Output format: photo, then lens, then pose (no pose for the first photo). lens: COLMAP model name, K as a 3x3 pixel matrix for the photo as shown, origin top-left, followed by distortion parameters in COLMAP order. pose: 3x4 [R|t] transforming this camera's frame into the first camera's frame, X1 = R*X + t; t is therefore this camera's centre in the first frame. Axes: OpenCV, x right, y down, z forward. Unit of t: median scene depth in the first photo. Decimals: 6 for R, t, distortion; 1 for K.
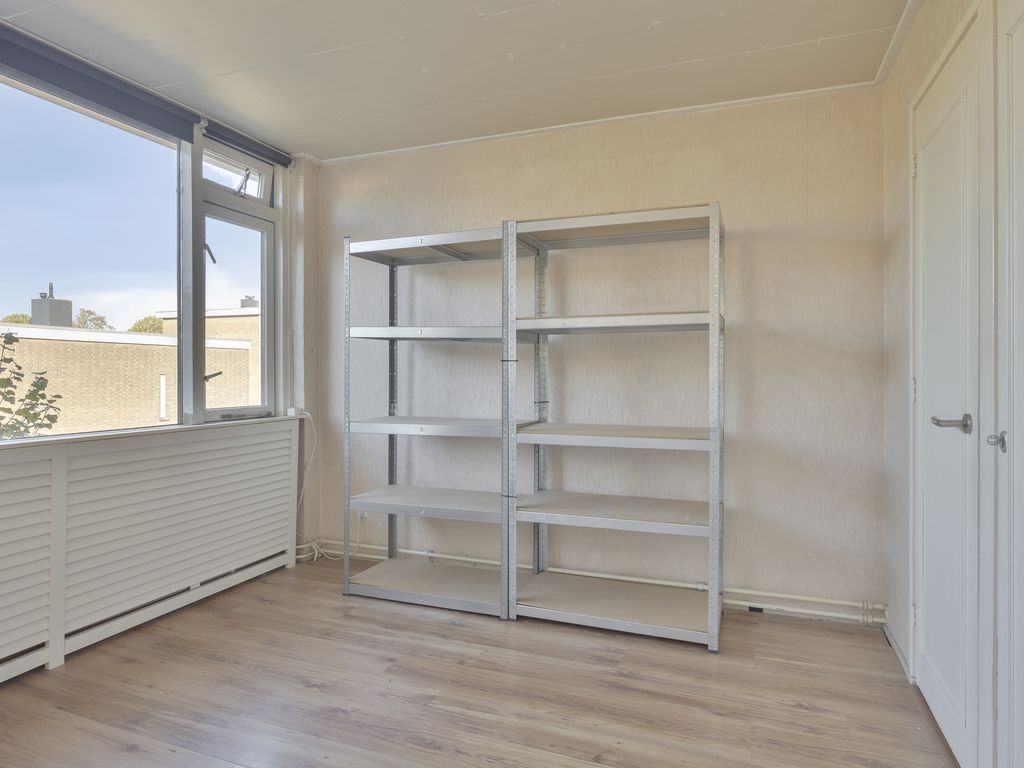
lens RADIAL K [[585.6, 0, 512.0], [0, 585.6, 384.0], [0, 0, 1]] dist [-0.006277, -0.001373]
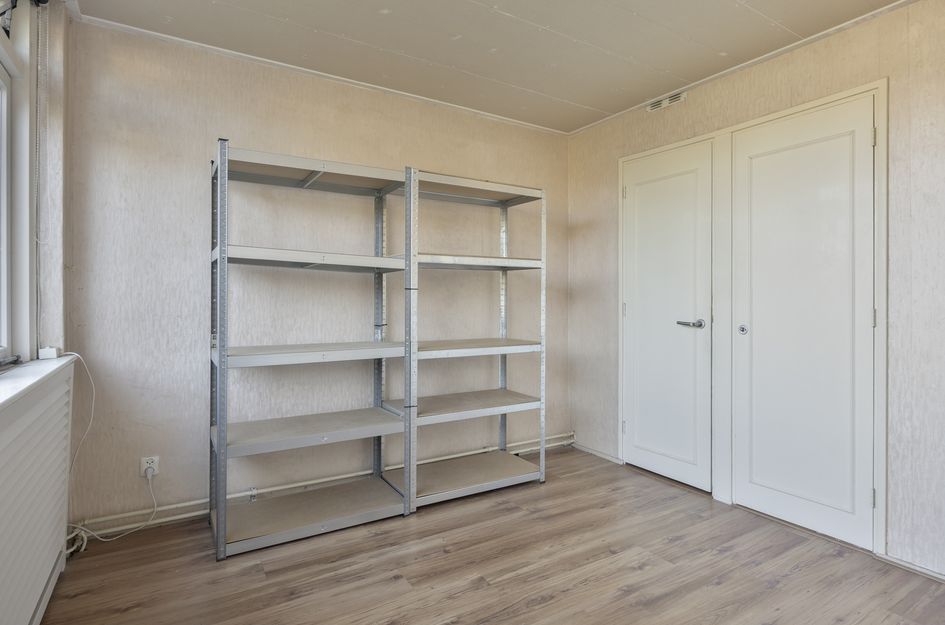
lens RADIAL K [[481.1, 0, 472.5], [0, 481.1, 312.5], [0, 0, 1]] dist [-0.004307, -0.001062]
pose [[0.627936, -0.014529, 0.778129, -0.674018], [0.011201, 0.999891, 0.009630, -0.001521], [-0.778184, 0.002668, 0.628030, 0.315252]]
